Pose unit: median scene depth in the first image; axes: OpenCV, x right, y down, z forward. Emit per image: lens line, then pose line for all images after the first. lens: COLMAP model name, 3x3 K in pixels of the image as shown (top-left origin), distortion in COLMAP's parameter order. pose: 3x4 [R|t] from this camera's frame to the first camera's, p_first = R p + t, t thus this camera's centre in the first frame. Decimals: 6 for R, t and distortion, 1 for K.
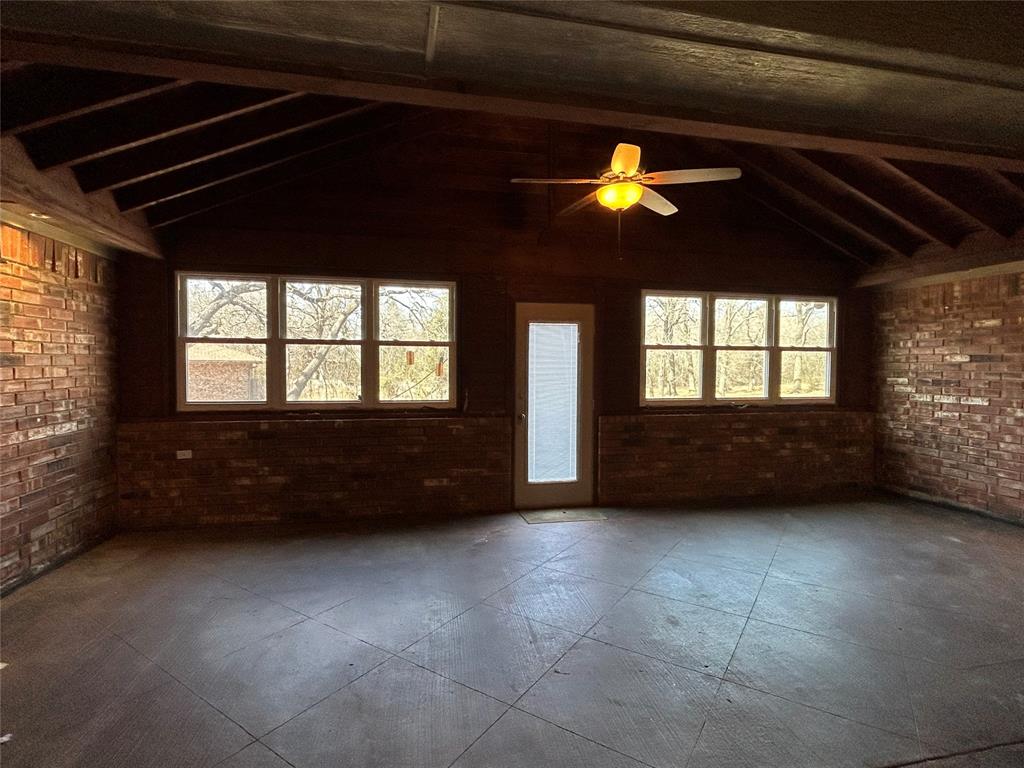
lens RADIAL K [[502.7, 0, 512.0], [0, 502.7, 384.0], [0, 0, 1]] dist [0.000077, -0.000001]
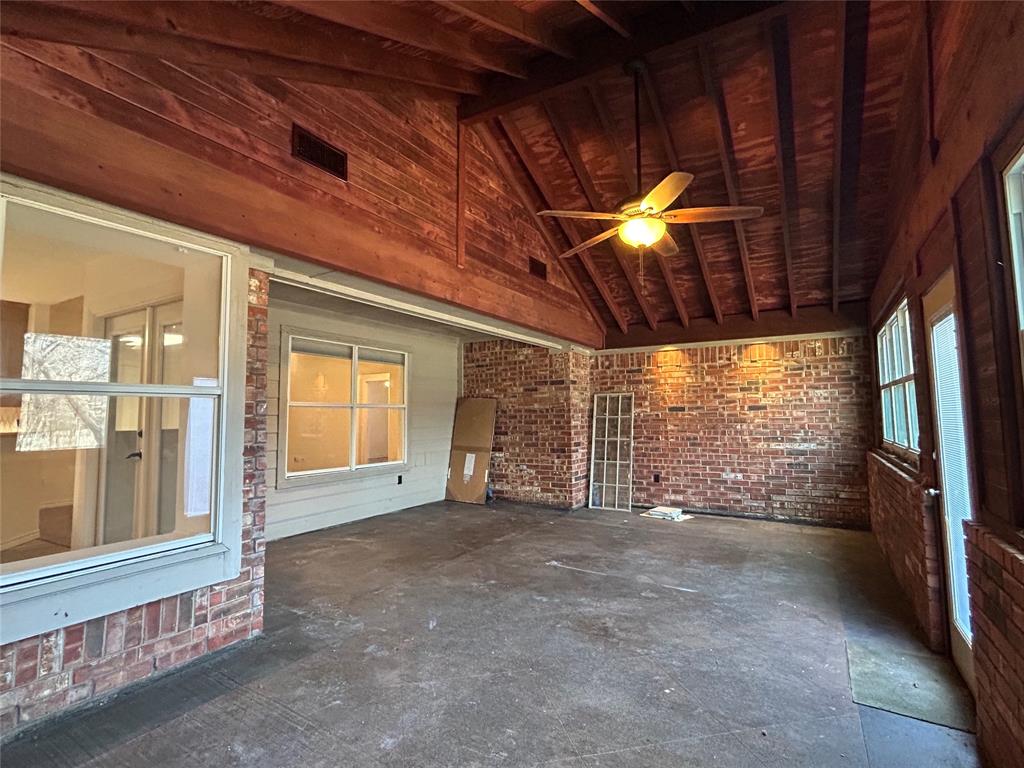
lens RADIAL K [[502.7, 0, 512.0], [0, 502.7, 384.0], [0, 0, 1]] dist [0.000077, -0.000001]
pose [[-0.678626, -0.044962, -0.733106, 1.070348], [-0.020490, 0.998895, -0.042296, -0.031238], [0.734198, -0.013682, -0.678798, 1.446985]]
